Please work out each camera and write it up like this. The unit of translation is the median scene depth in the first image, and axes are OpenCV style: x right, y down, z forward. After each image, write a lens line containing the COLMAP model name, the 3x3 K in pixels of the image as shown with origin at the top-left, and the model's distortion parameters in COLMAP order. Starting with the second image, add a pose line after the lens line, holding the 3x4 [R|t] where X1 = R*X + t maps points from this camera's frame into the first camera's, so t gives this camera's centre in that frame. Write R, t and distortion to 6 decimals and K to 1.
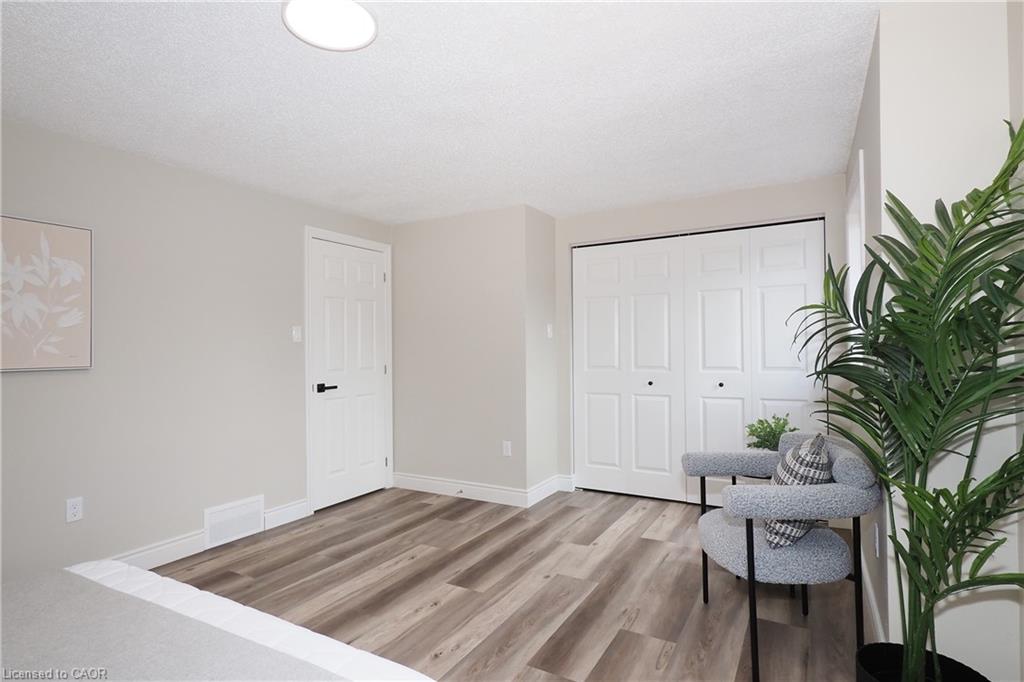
lens RADIAL K [[542.5, 0, 512.0], [0, 542.5, 341.0], [0, 0, 1]] dist [0.001855, 0.000025]
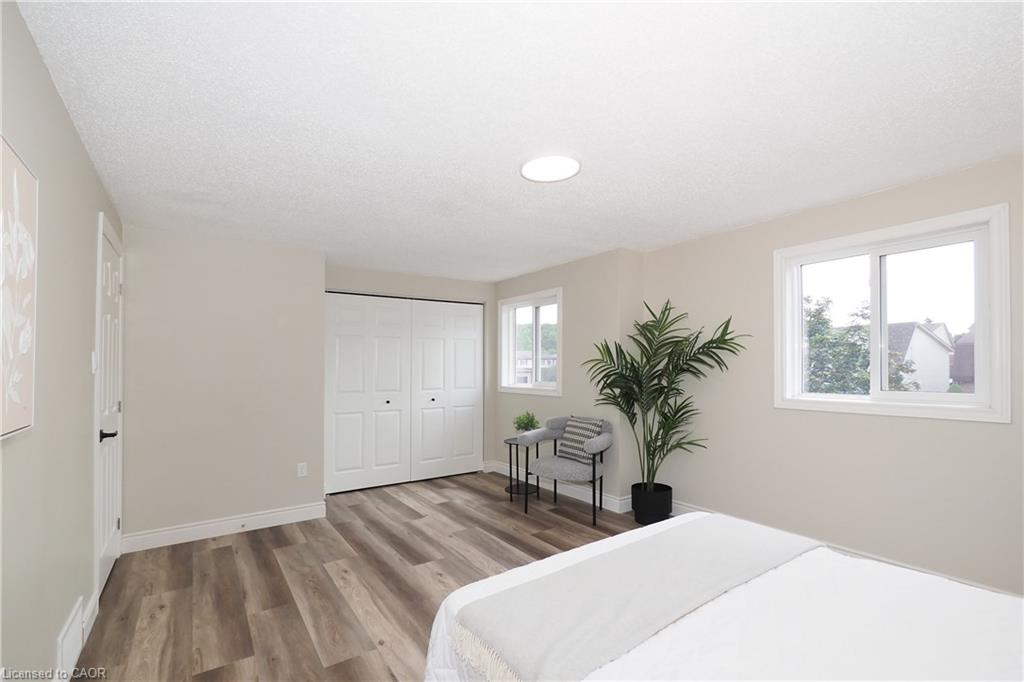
lens RADIAL K [[446.7, 0, 510.6], [0, 446.7, 361.4], [0, 0, 1]] dist [0.000158, -0.000046]
pose [[0.432332, 0.018442, 0.901526, -0.713458], [-0.011368, 0.999823, -0.015001, -0.013498], [-0.901643, -0.003763, 0.432465, 0.254187]]
